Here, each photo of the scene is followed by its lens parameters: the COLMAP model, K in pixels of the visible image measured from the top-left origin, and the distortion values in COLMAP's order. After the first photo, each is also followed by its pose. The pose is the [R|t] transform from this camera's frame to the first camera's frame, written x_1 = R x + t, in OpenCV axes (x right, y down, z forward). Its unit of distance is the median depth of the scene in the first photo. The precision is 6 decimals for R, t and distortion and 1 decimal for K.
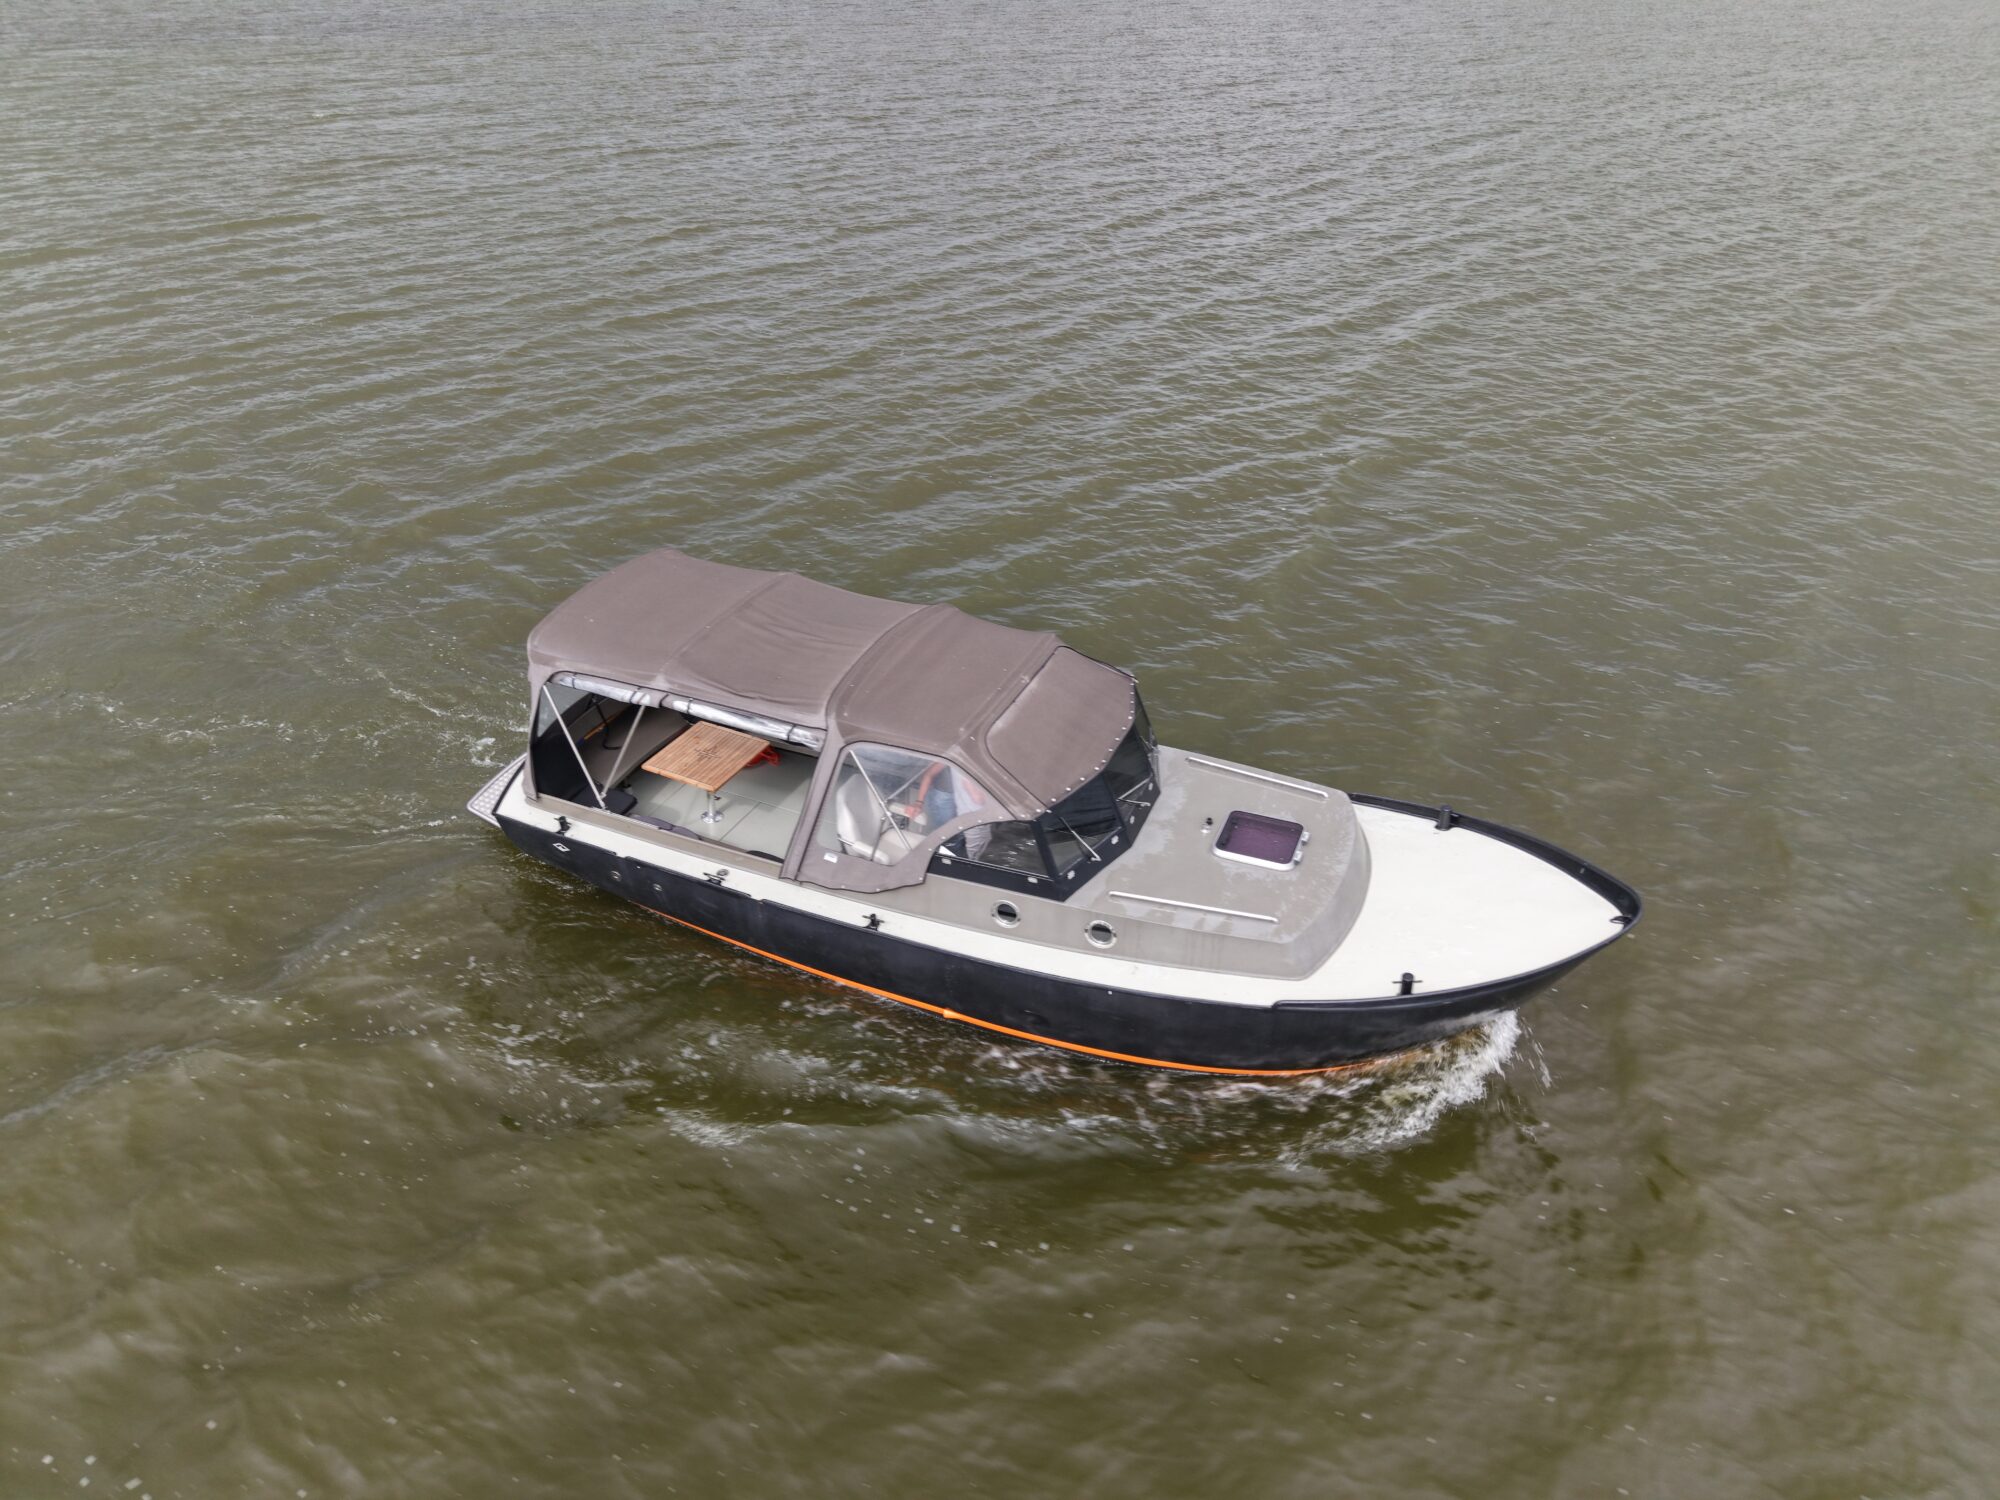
lens RADIAL K [[1392.5, 0, 991.0], [0, 1392.5, 740.9], [0, 0, 1]] dist [-0.003424, 0.000310]
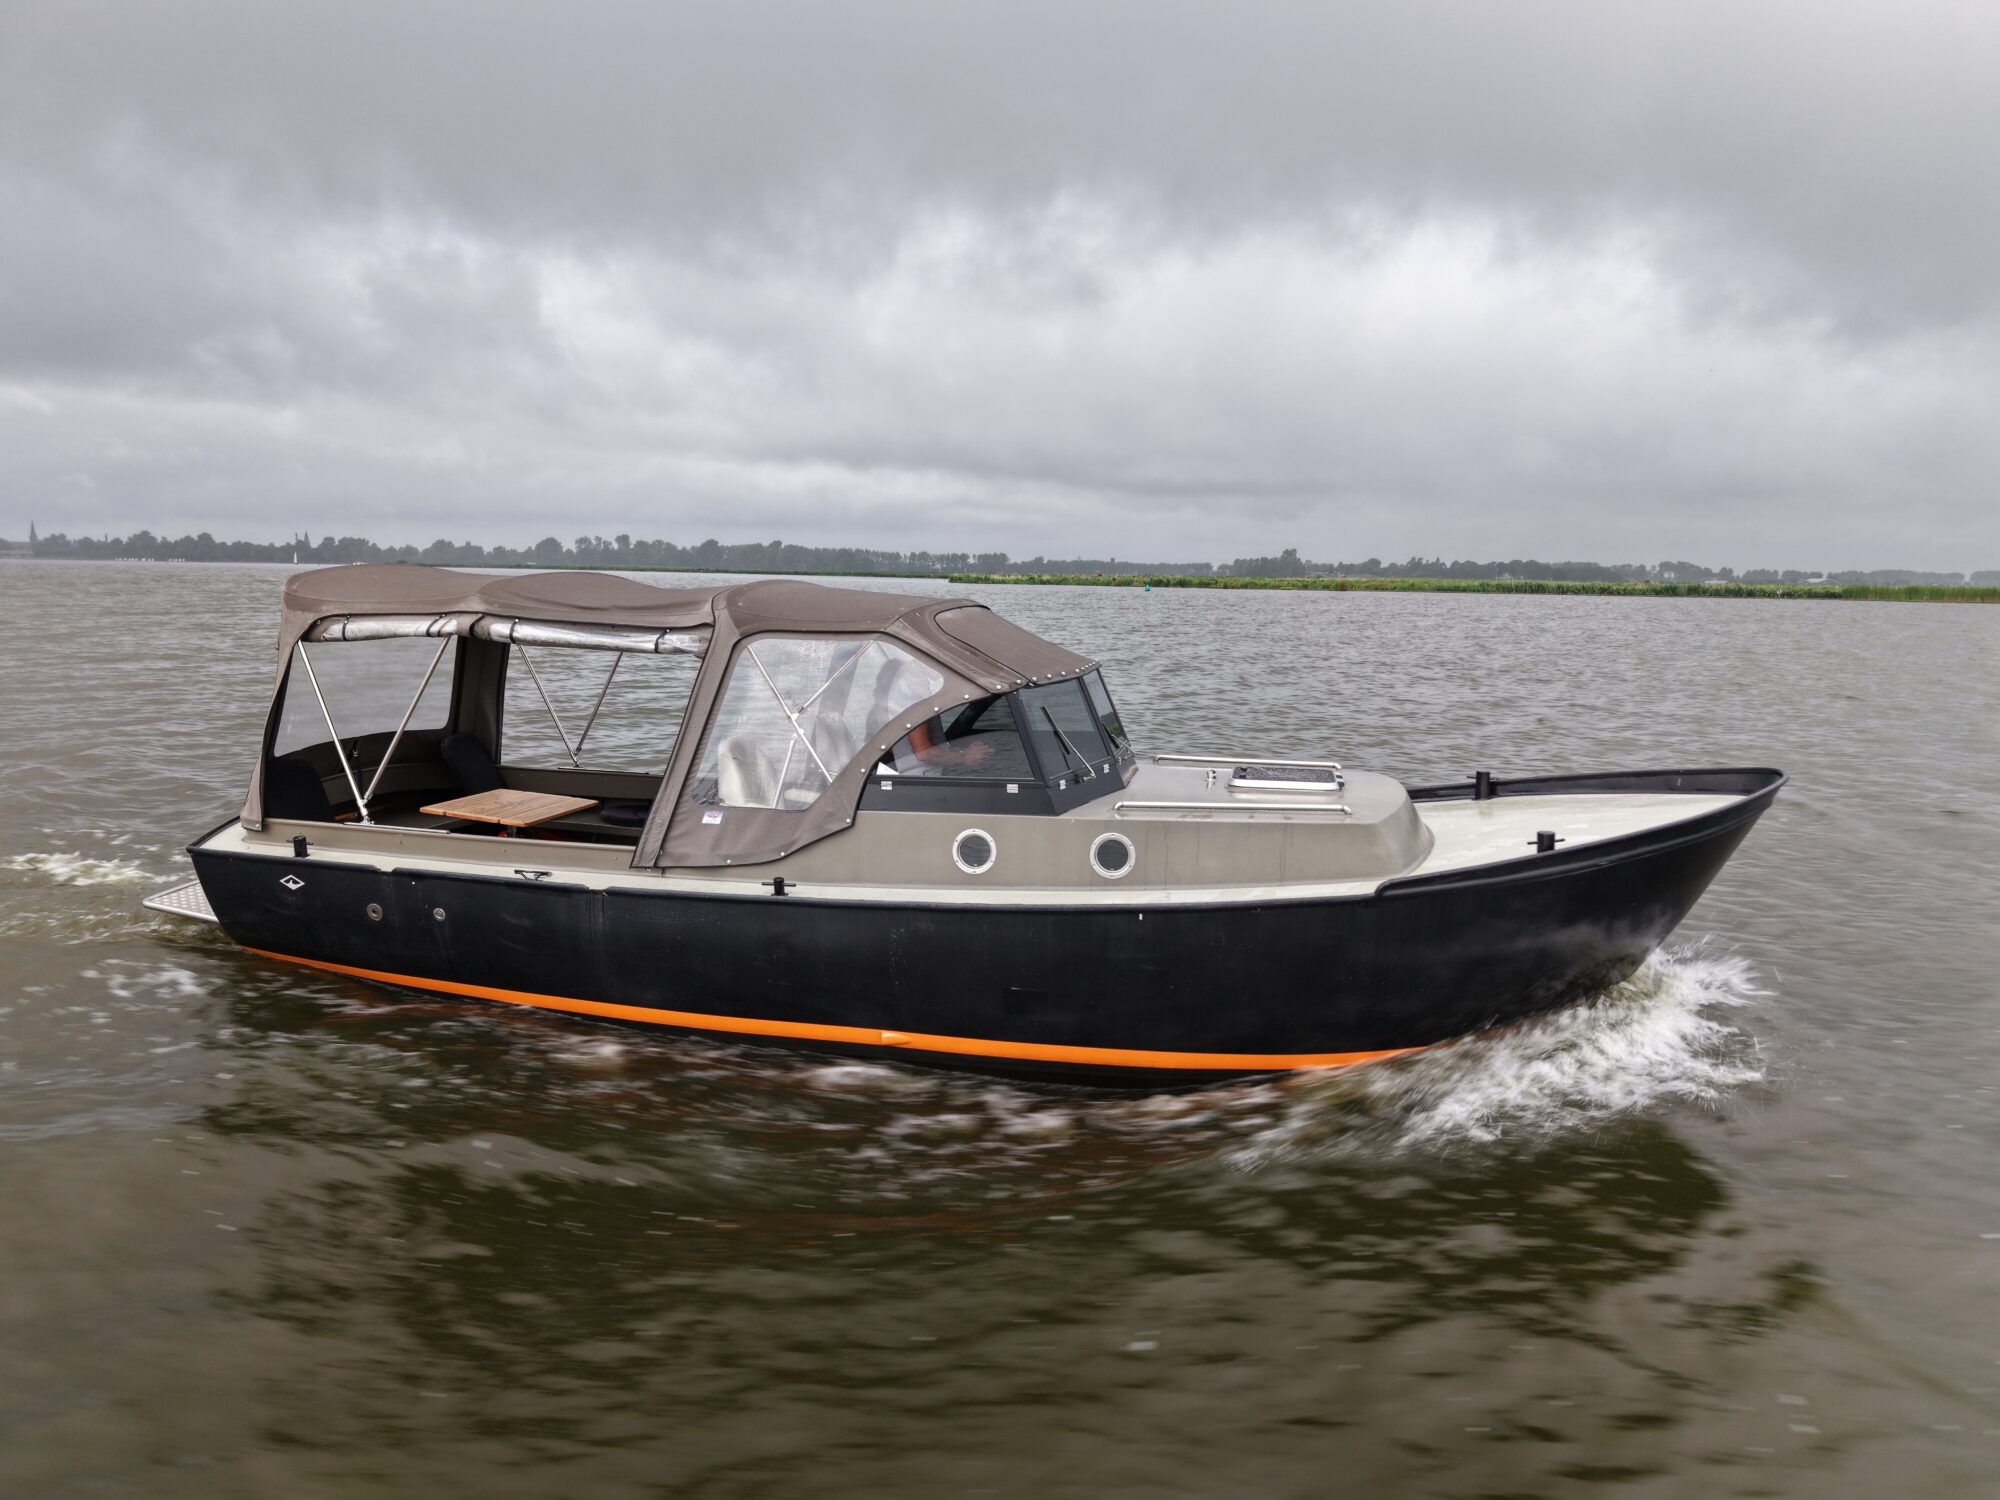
lens RADIAL K [[1392.5, 0, 1004.4], [0, 1392.5, 745.6], [0, 0, 1]] dist [-0.003424, 0.000310]
pose [[0.980912, -0.007643, 0.194300, -0.106407], [0.087110, 0.910623, -0.403951, 0.347211], [-0.173847, 0.413167, 0.893907, 0.327133]]
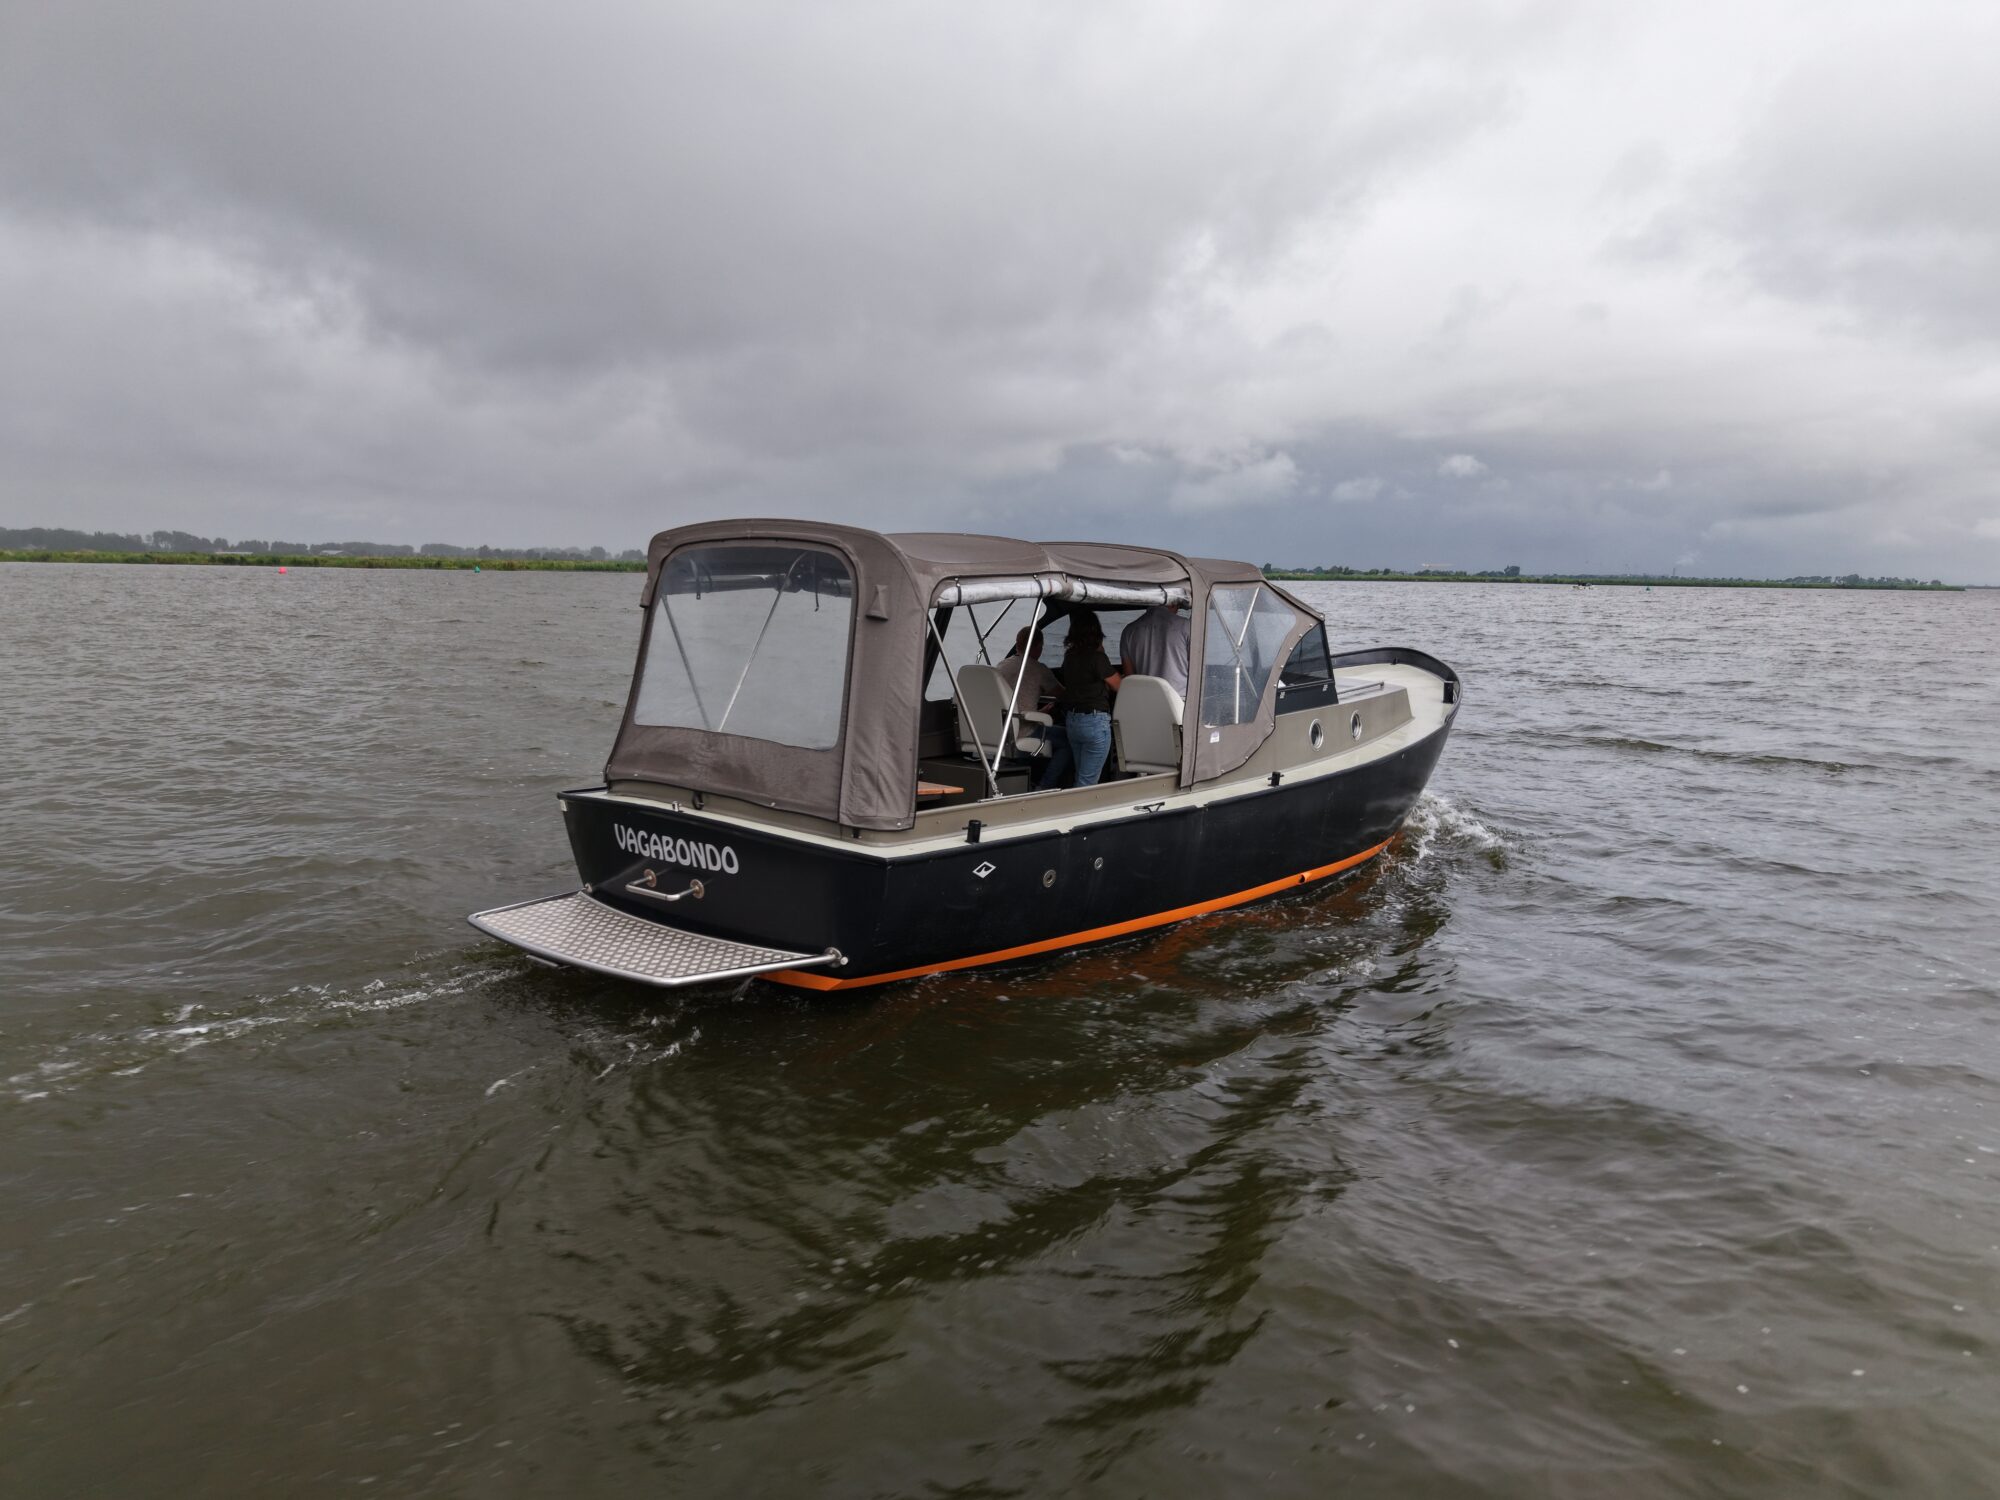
lens RADIAL K [[1392.5, 0, 1006.4], [0, 1392.5, 752.3], [0, 0, 1]] dist [-0.003424, 0.000310]
pose [[0.299432, -0.122021, 0.946283, -0.966113], [0.489251, 0.871107, -0.042487, 0.066564], [-0.819130, 0.475692, 0.320536, 0.828975]]
